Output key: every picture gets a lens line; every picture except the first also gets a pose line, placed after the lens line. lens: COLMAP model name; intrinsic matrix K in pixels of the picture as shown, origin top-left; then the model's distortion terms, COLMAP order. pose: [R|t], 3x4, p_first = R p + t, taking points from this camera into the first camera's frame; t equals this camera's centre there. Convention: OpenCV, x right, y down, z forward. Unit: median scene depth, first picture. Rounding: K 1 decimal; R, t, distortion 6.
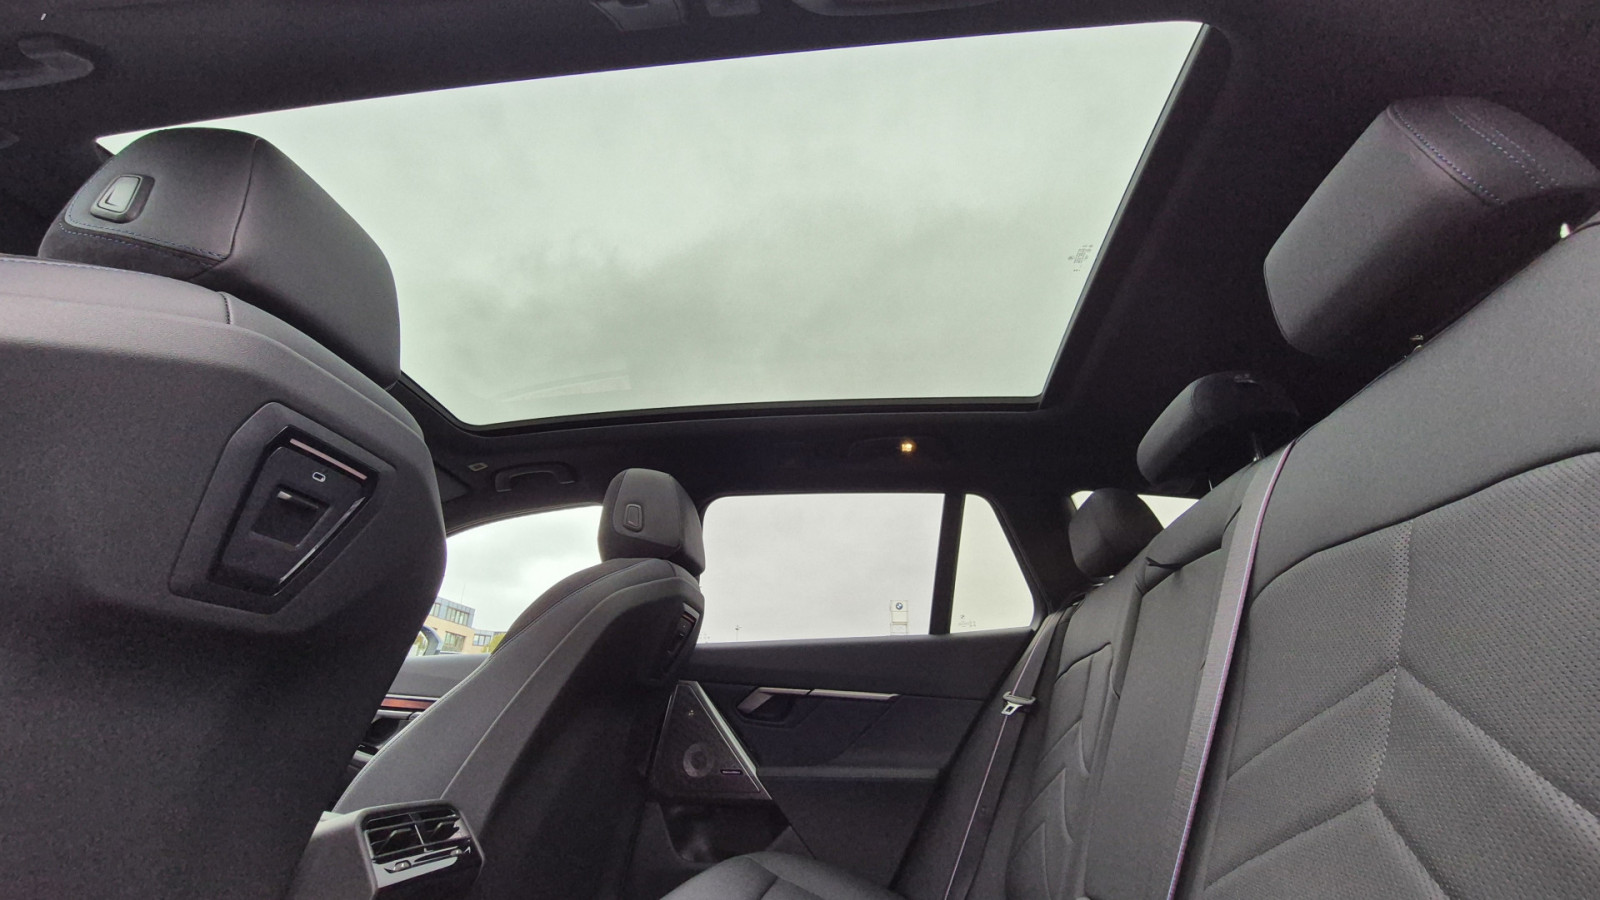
lens RADIAL K [[662.6, 0, 809.4], [0, 662.6, 450.6], [0, 0, 1]] dist [-0.001423, 0.000094]
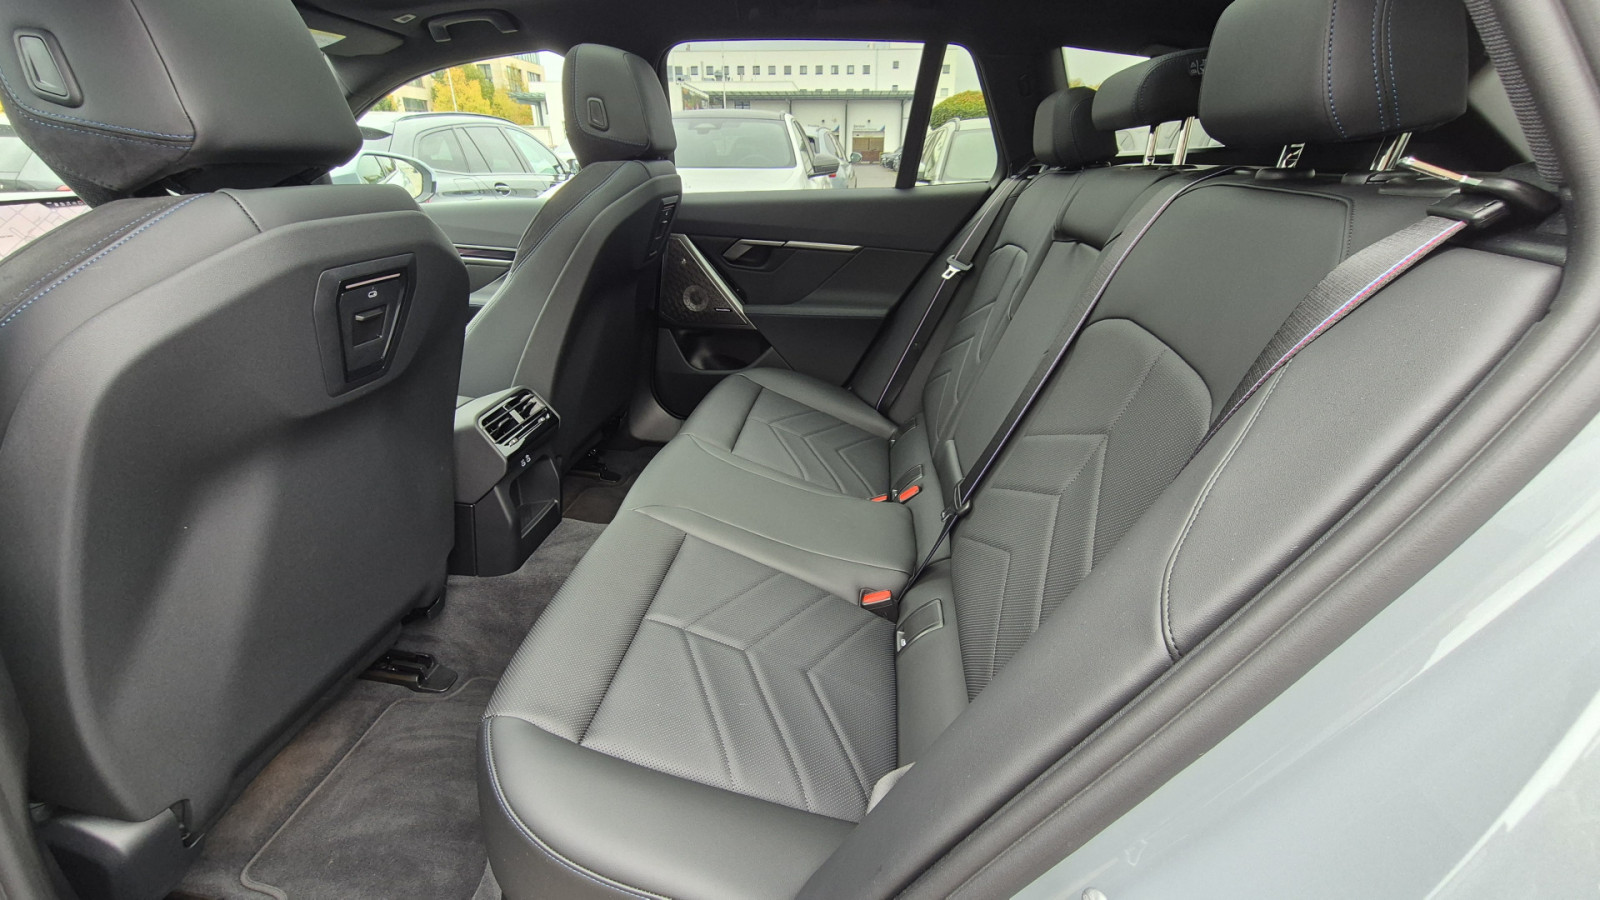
lens RADIAL K [[662.6, 0, 809.4], [0, 662.6, 450.6], [0, 0, 1]] dist [-0.001423, 0.000094]
pose [[0.999933, -0.011573, 0.000434, 0.041989], [0.007523, 0.677522, 0.735464, -0.255987], [-0.008806, -0.735411, 0.677564, -0.042817]]
